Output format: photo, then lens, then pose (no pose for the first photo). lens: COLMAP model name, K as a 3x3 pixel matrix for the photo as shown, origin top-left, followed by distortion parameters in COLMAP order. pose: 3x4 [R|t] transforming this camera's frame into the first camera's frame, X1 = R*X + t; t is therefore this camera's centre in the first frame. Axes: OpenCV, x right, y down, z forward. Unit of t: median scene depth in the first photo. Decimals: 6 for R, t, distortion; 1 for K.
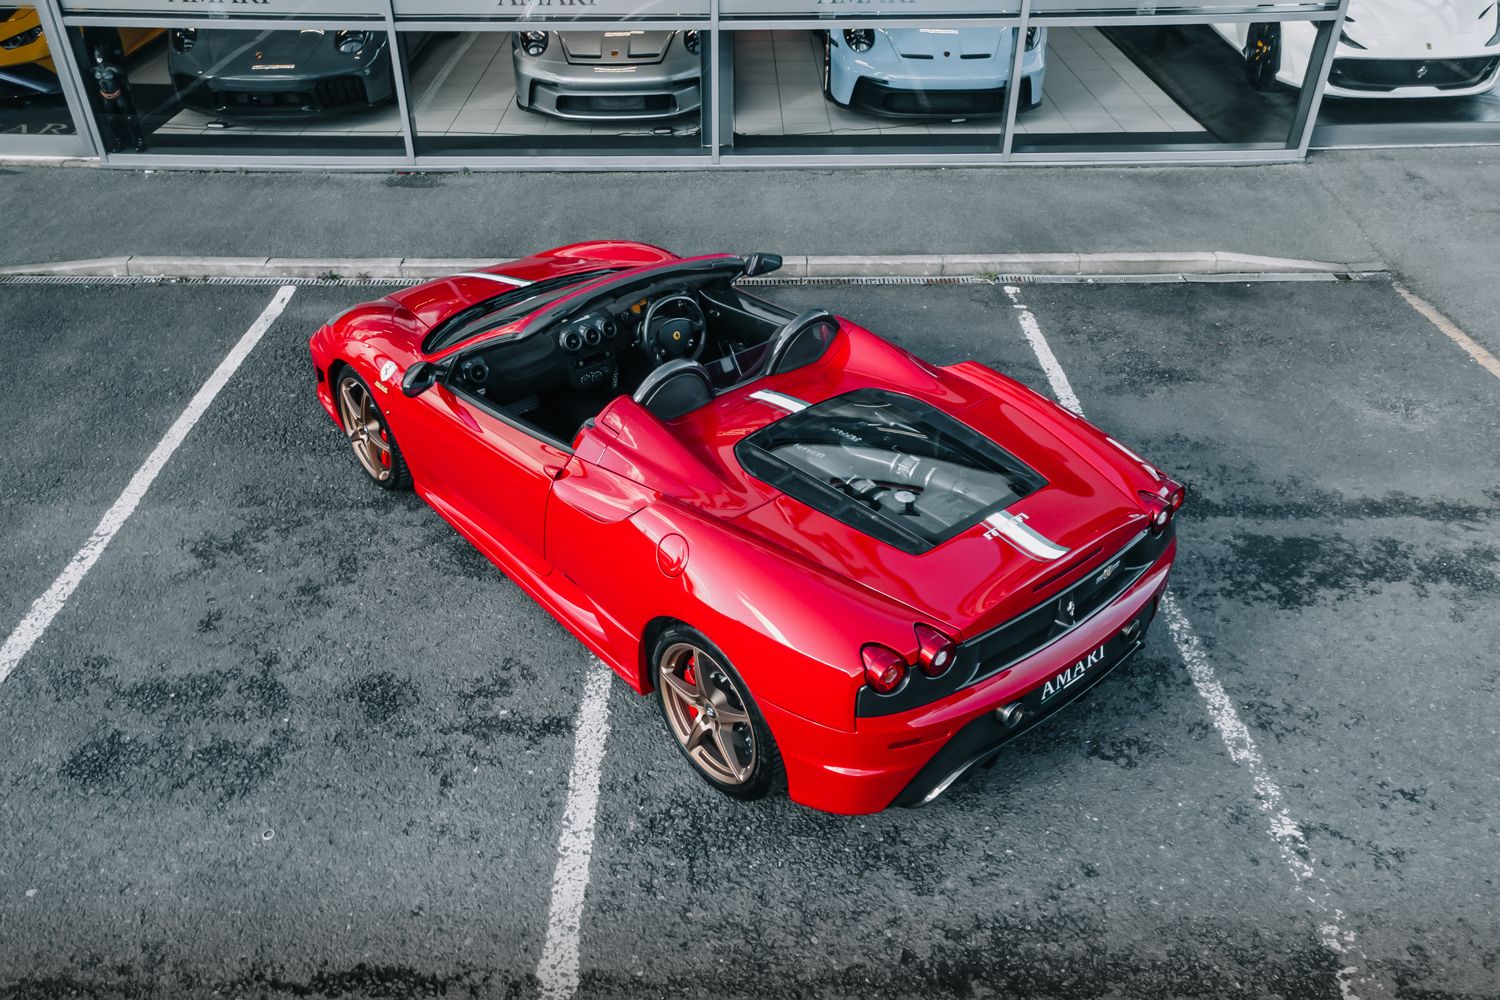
lens RADIAL K [[1148.3, 0, 725.1], [0, 1148.3, 500.5], [0, 0, 1]] dist [-0.010868, 0.088822]
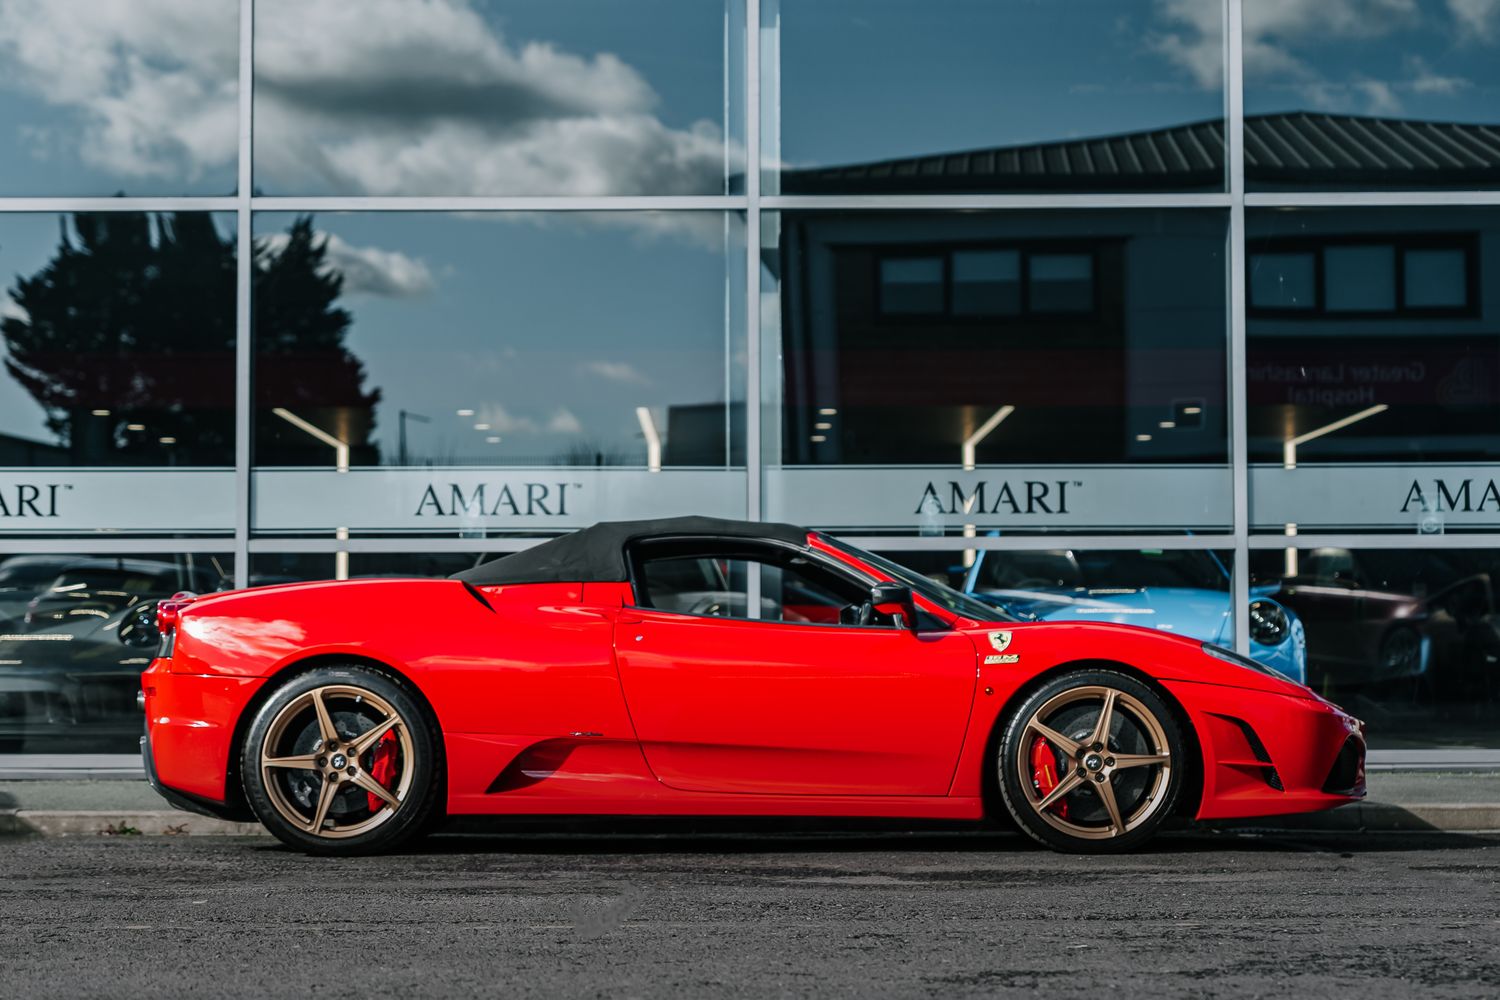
lens RADIAL K [[2981.2, 0, 703.8], [0, 2981.2, 492.5], [0, 0, 1]] dist [0.034770, -0.160929]
pose [[0.999960, 0.003509, -0.008189, -0.041744], [-0.007793, 0.789914, -0.613169, 1.050492], [0.004317, 0.613208, 0.789910, -0.582564]]
